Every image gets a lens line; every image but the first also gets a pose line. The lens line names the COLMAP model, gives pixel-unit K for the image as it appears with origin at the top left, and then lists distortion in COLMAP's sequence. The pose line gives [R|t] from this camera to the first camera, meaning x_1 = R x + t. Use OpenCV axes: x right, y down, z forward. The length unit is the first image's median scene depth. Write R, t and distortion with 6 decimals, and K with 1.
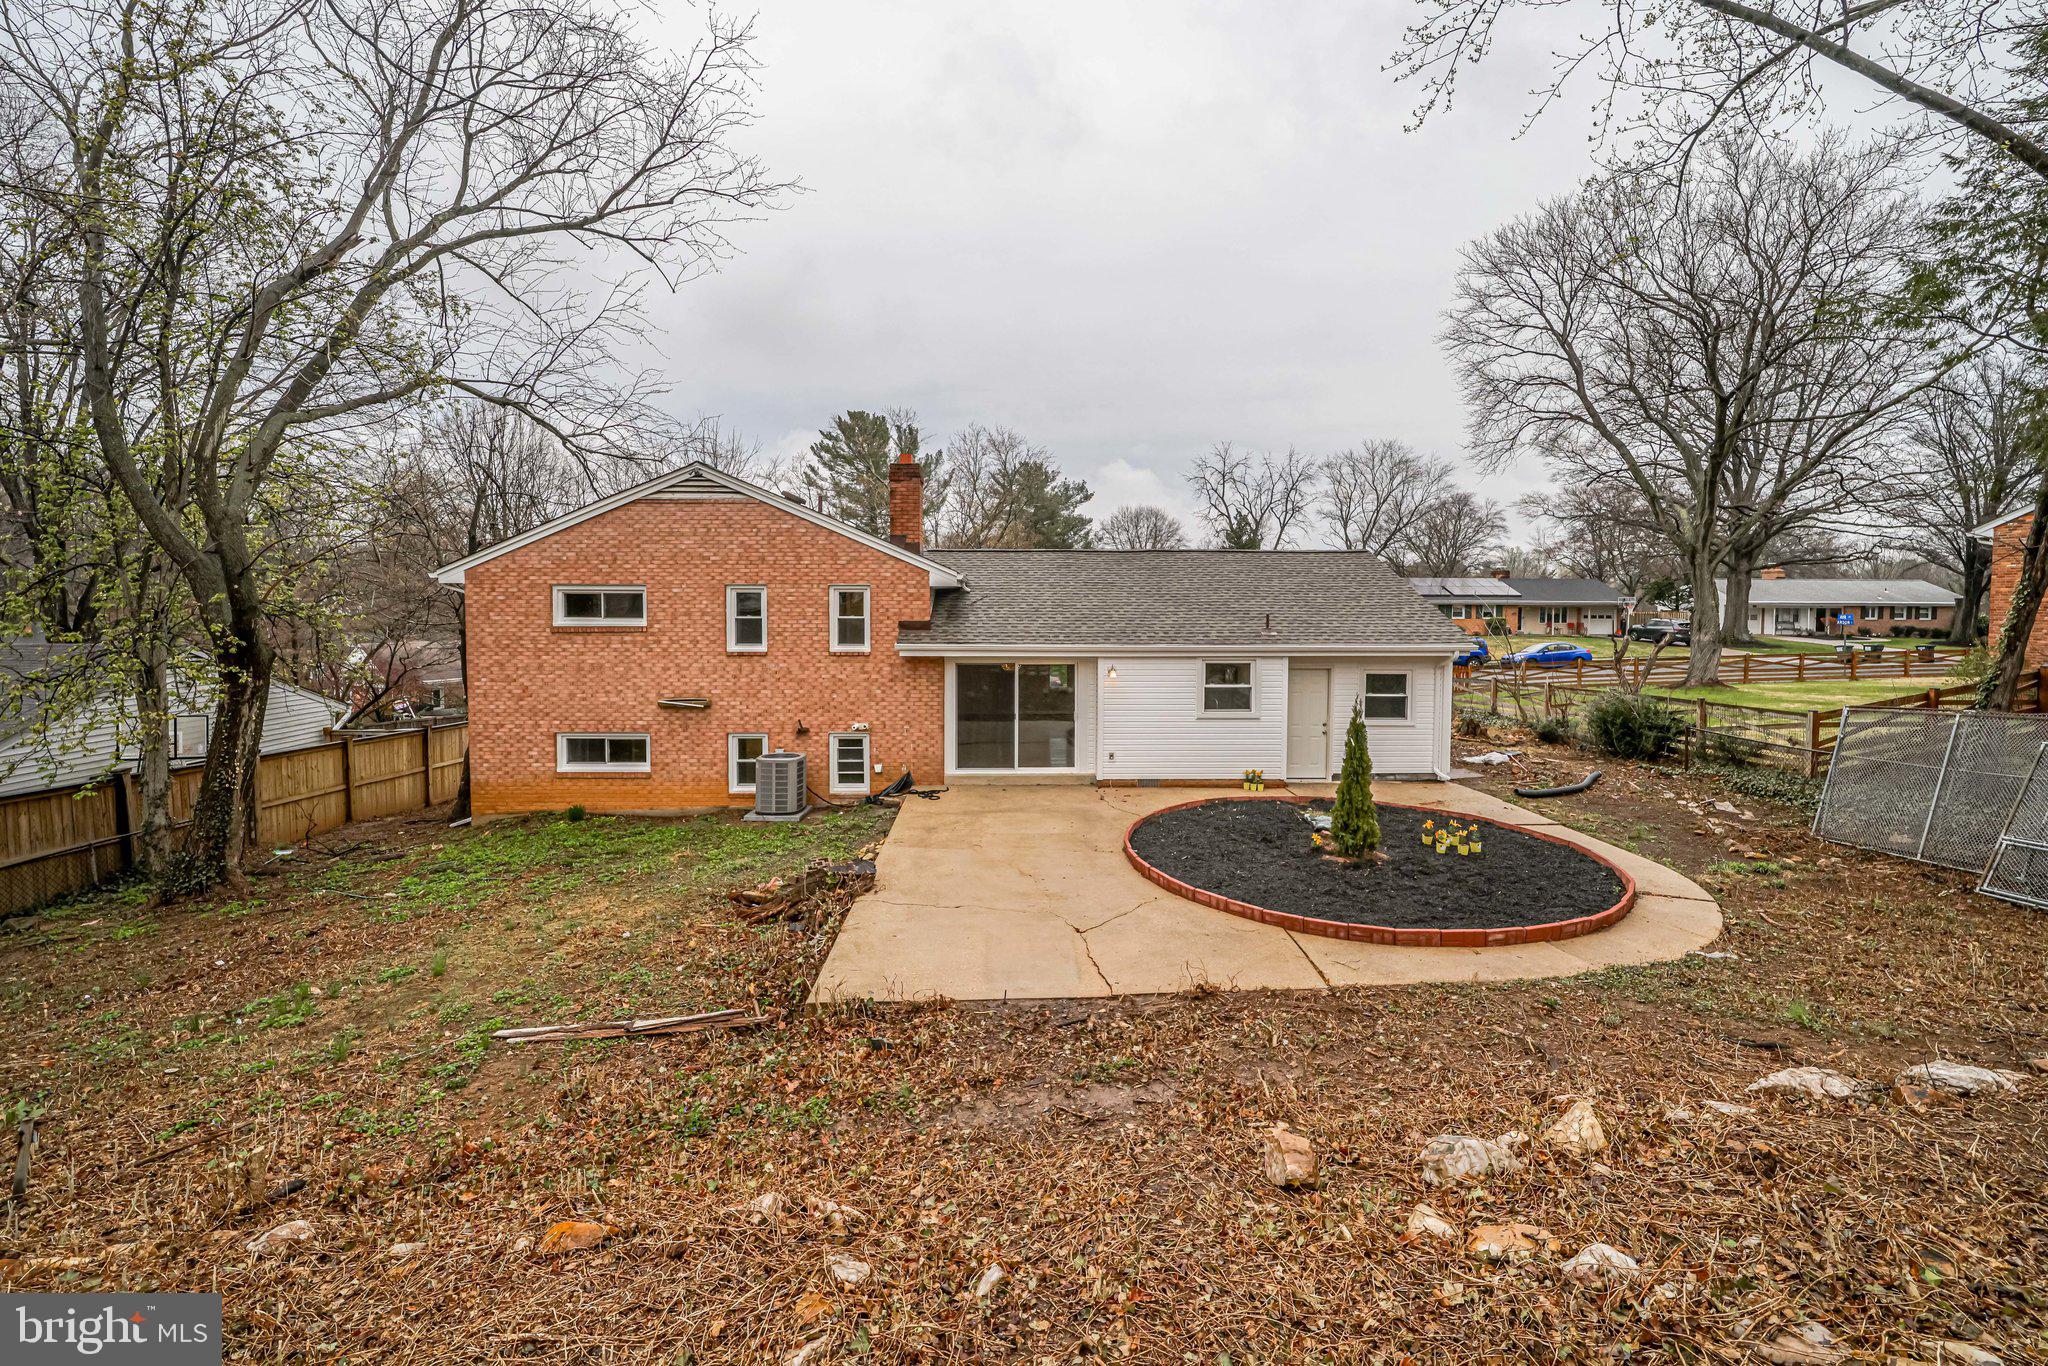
lens RADIAL K [[832.7, 0, 1016.6], [0, 832.7, 635.8], [0, 0, 1]] dist [-0.002457, -0.000384]
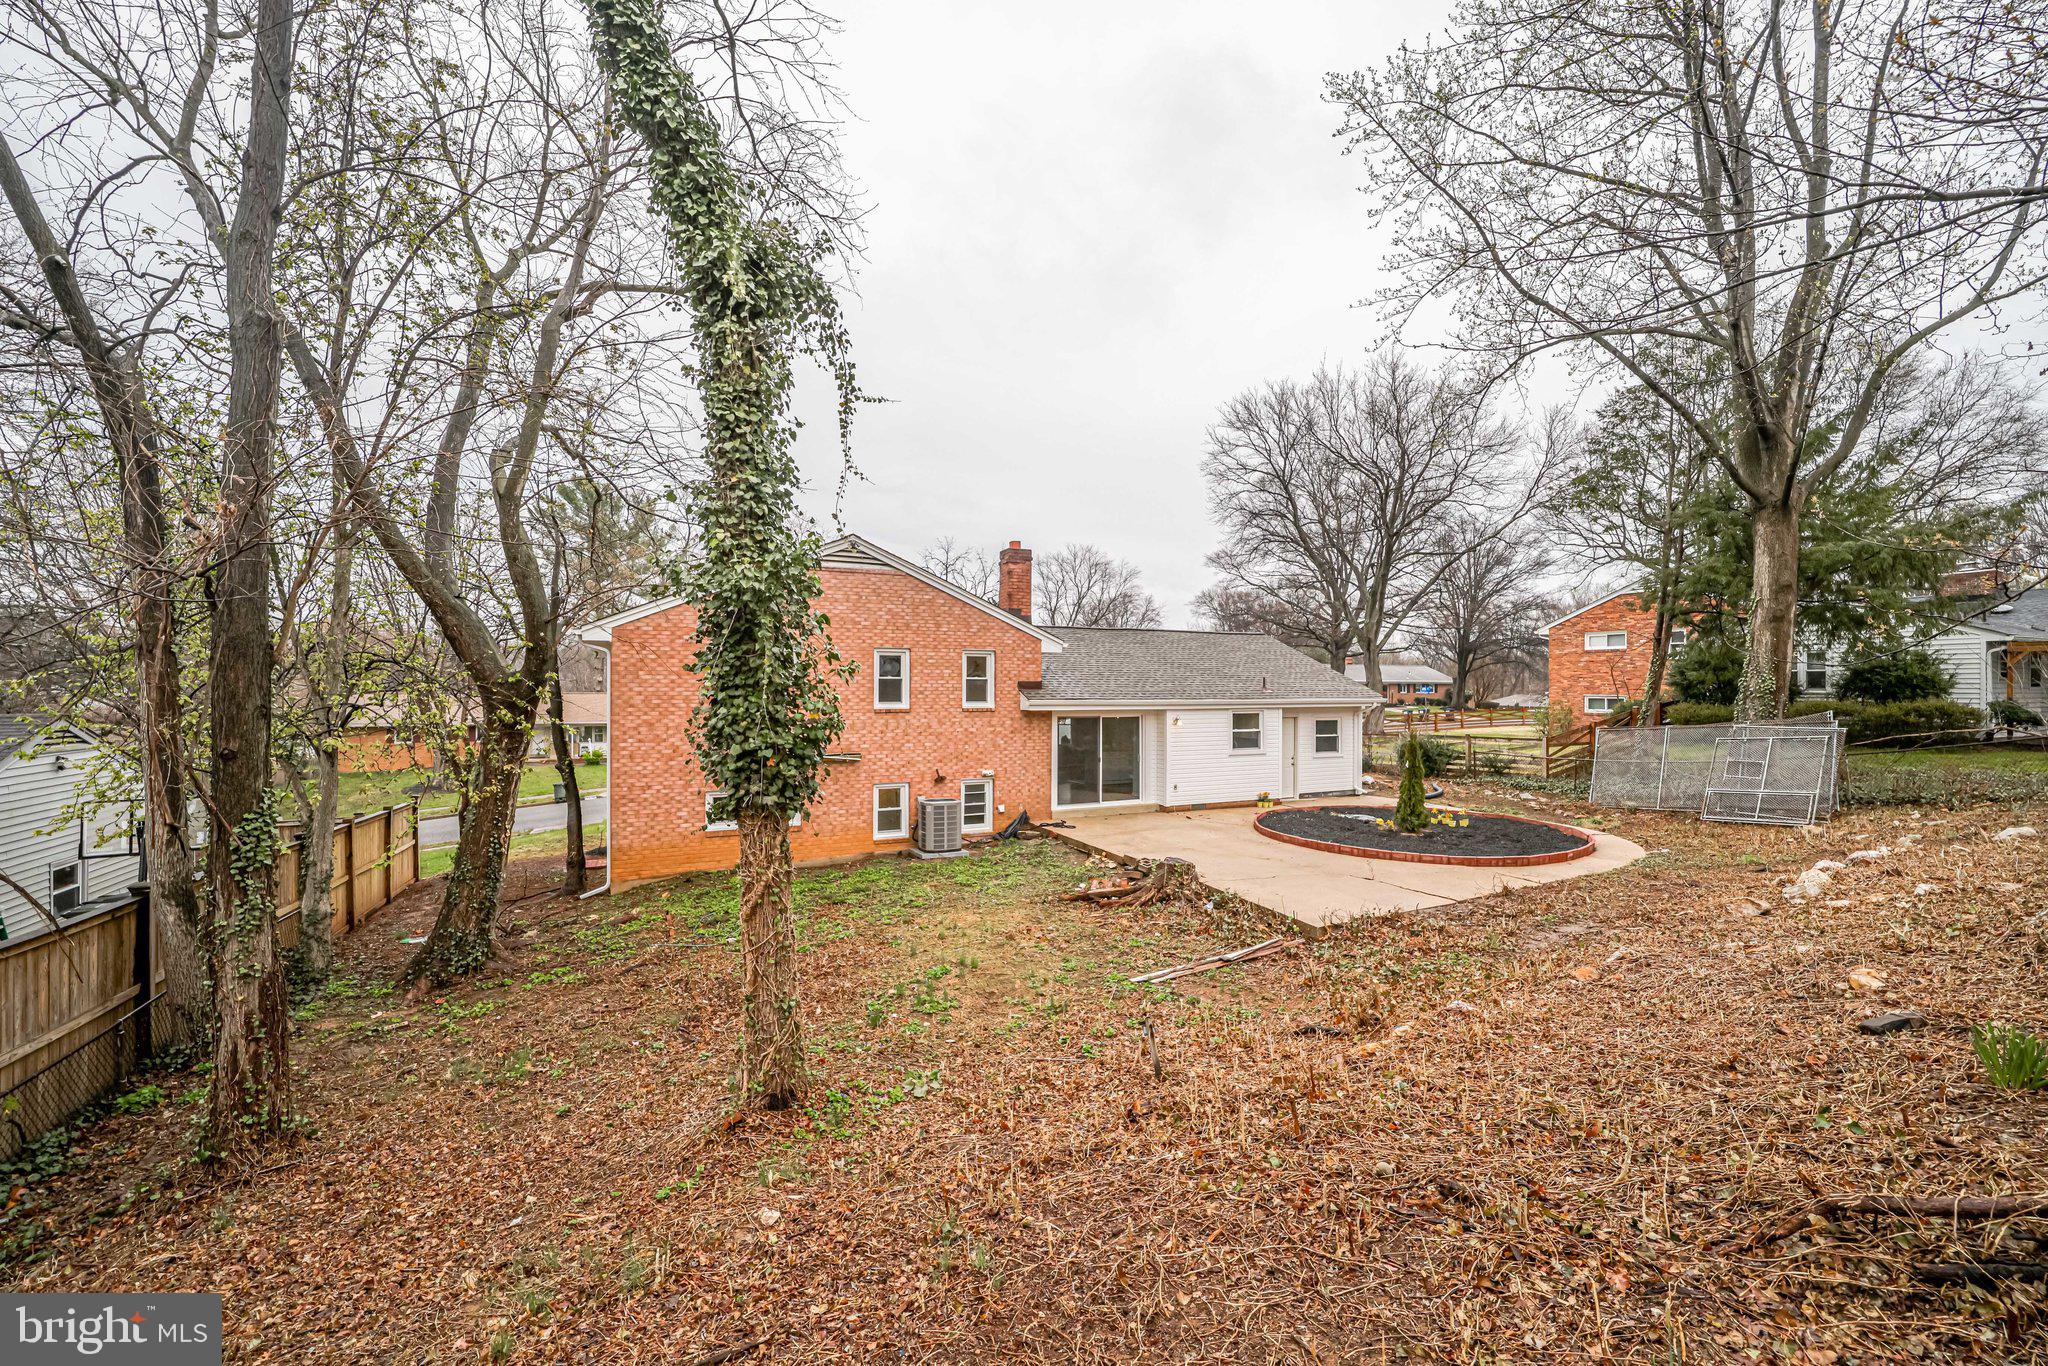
lens RADIAL K [[805.3, 0, 1024.0], [0, 805.3, 683.0], [0, 0, 1]] dist [-0.001654, -0.000099]
pose [[0.916824, 0.001451, 0.399288, -0.580034], [0.015025, 0.999160, -0.038129, 0.027659], [-0.399008, 0.040957, 0.916032, -0.044582]]
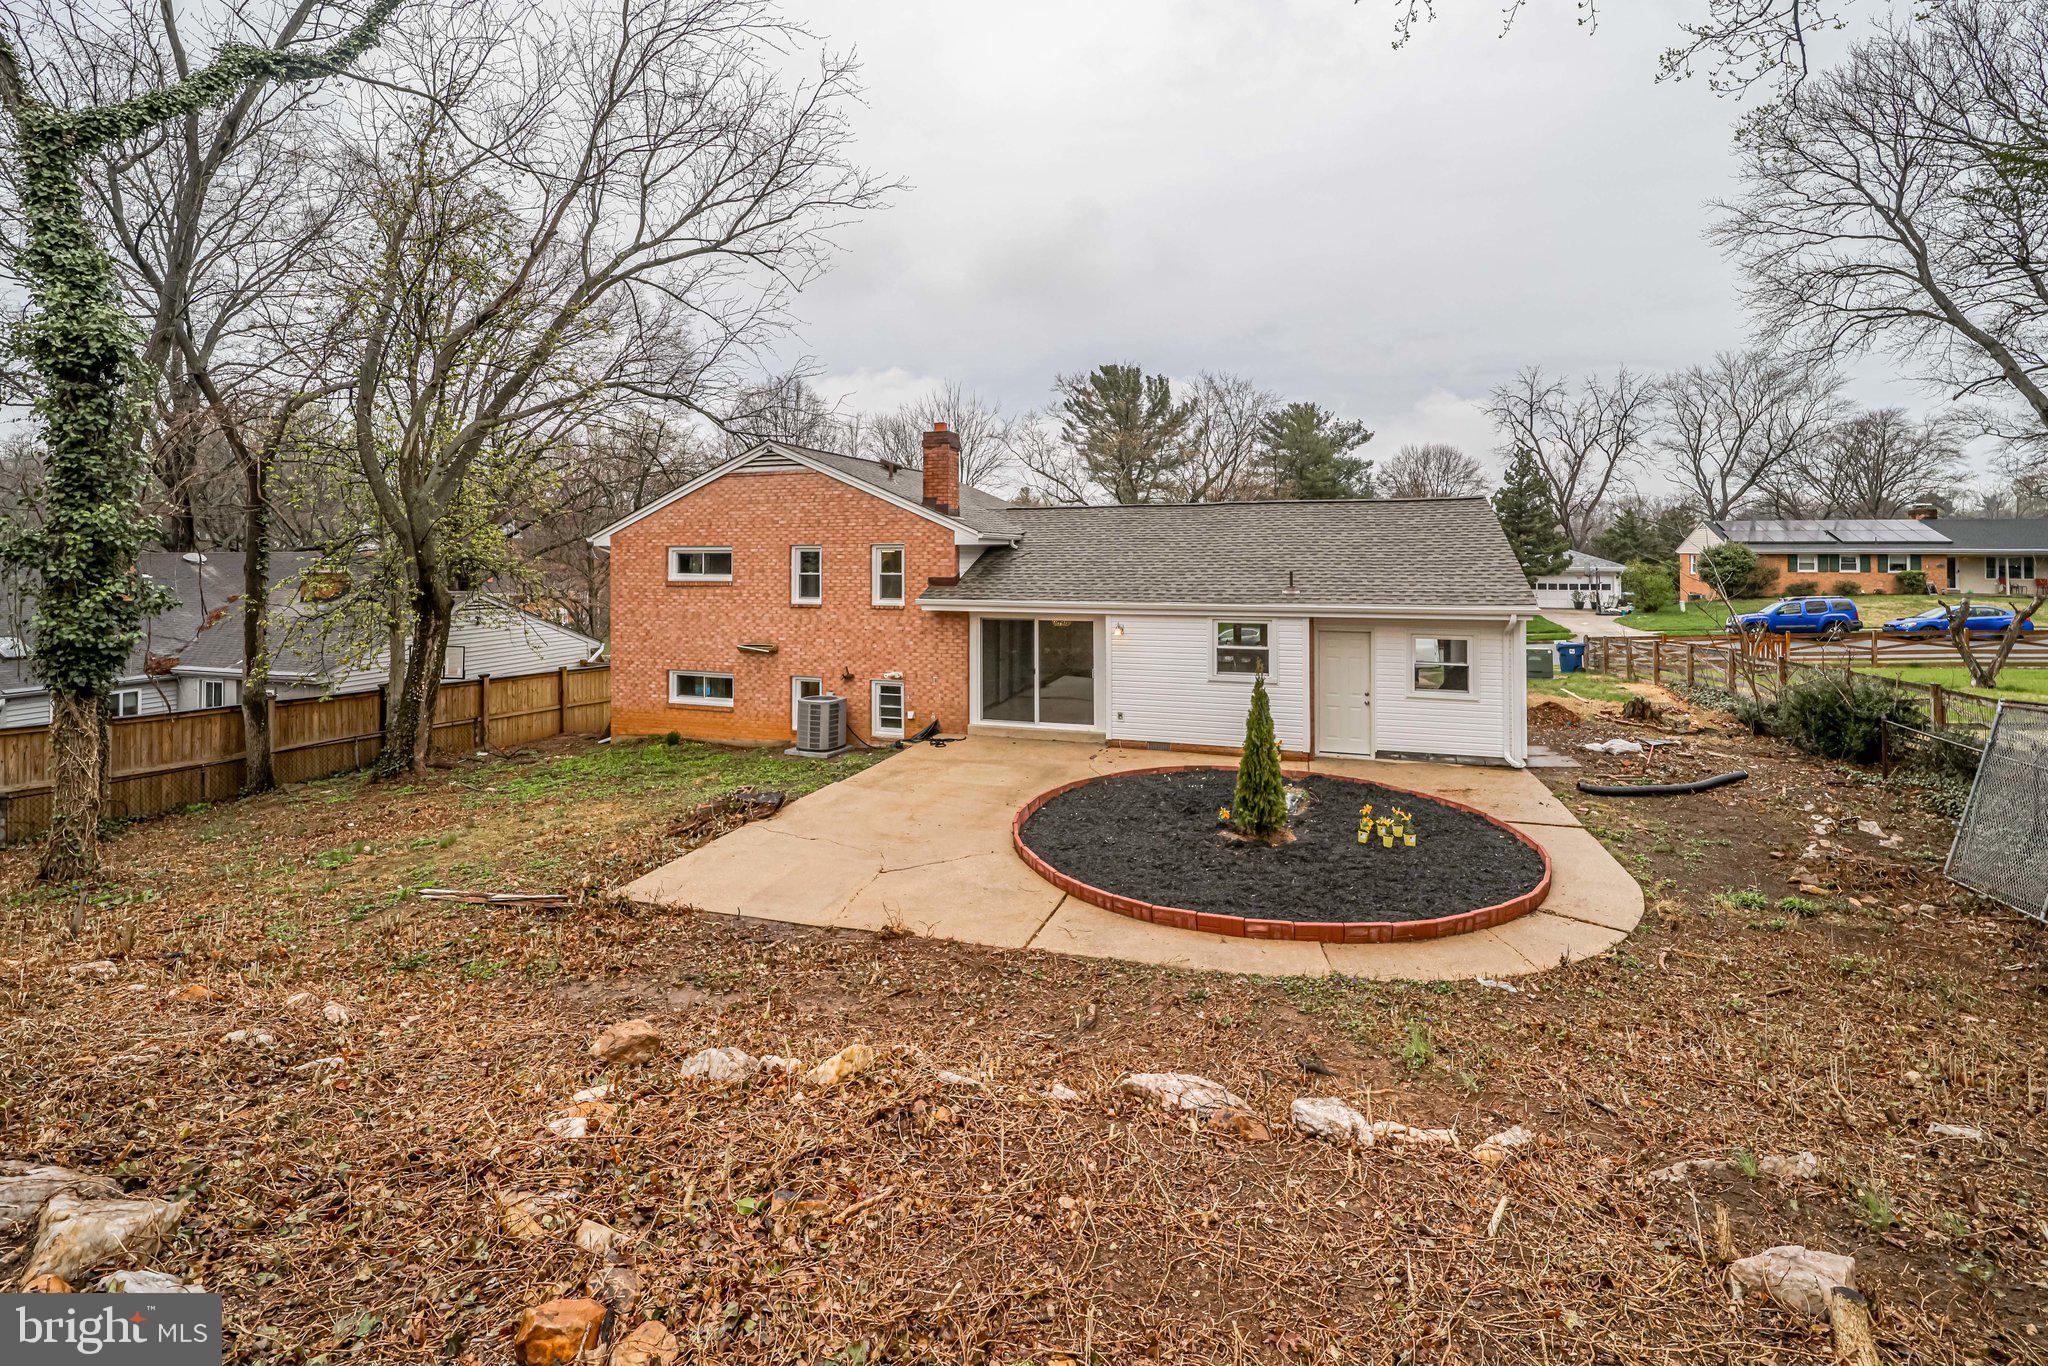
lens RADIAL K [[854.3, 0, 1031.2], [0, 854.3, 543.6], [0, 0, 1]] dist [0.001029, -0.000094]
pose [[0.944661, -0.009051, -0.327923, 0.340281], [-0.007886, 0.998704, -0.050282, -0.006977], [0.327953, 0.050085, 0.943365, 0.002534]]
